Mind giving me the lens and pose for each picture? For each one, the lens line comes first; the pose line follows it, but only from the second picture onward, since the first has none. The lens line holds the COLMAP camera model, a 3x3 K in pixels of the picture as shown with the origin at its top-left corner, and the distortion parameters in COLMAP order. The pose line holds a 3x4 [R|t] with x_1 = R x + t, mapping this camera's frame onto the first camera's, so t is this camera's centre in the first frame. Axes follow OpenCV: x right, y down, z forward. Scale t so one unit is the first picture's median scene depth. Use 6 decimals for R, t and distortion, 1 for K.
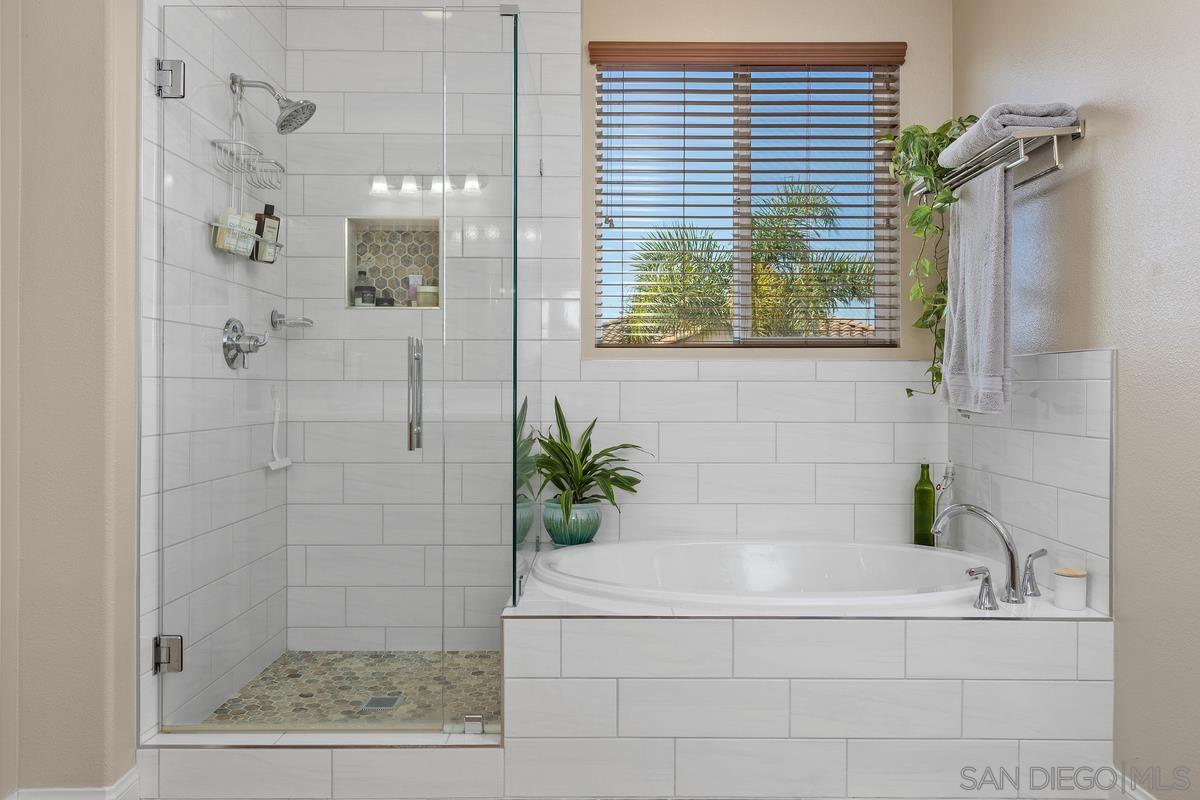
lens RADIAL K [[897.7, 0, 598.7], [0, 897.7, 393.7], [0, 0, 1]] dist [-0.007598, -0.000962]
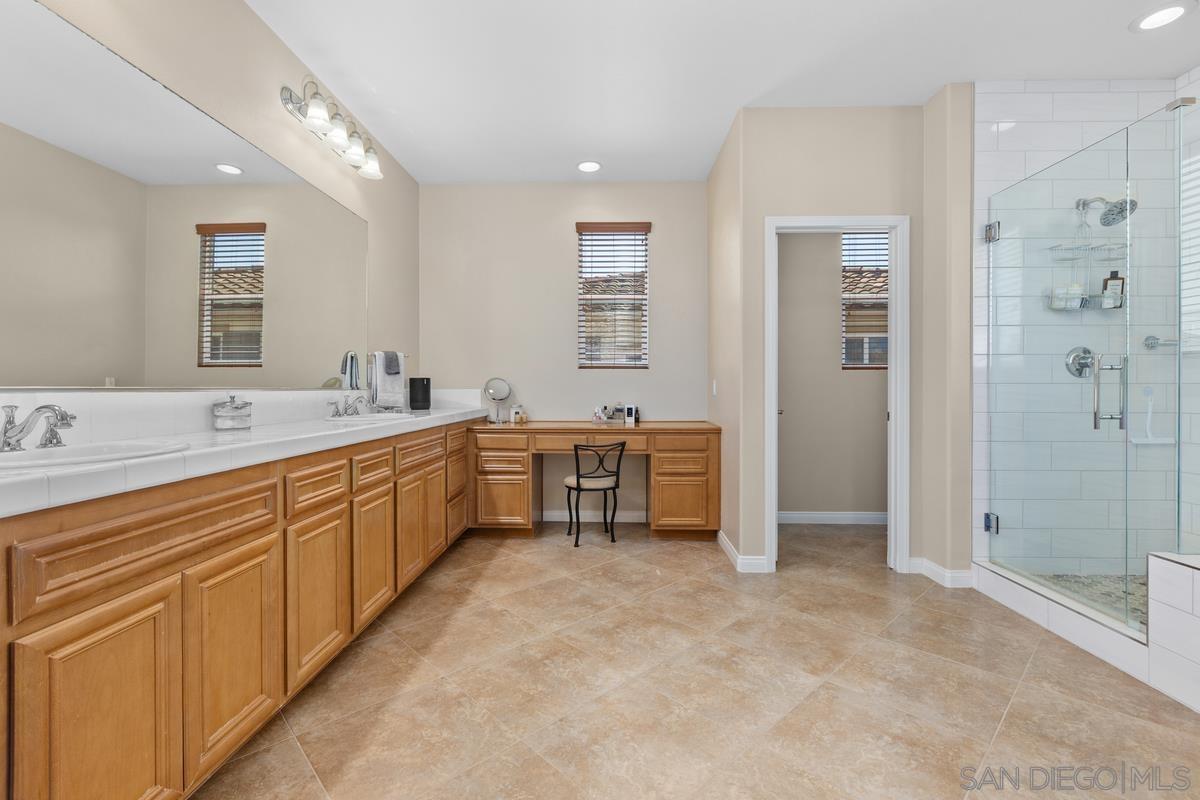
lens RADIAL K [[530.3, 0, 600.4], [0, 530.3, 392.8], [0, 0, 1]] dist [-0.003249, -0.000278]
pose [[-0.023956, 0.005709, -0.999697, 0.630601], [-0.007035, 0.999958, 0.005879, 0.001698], [0.999688, 0.007173, -0.023914, 0.145344]]
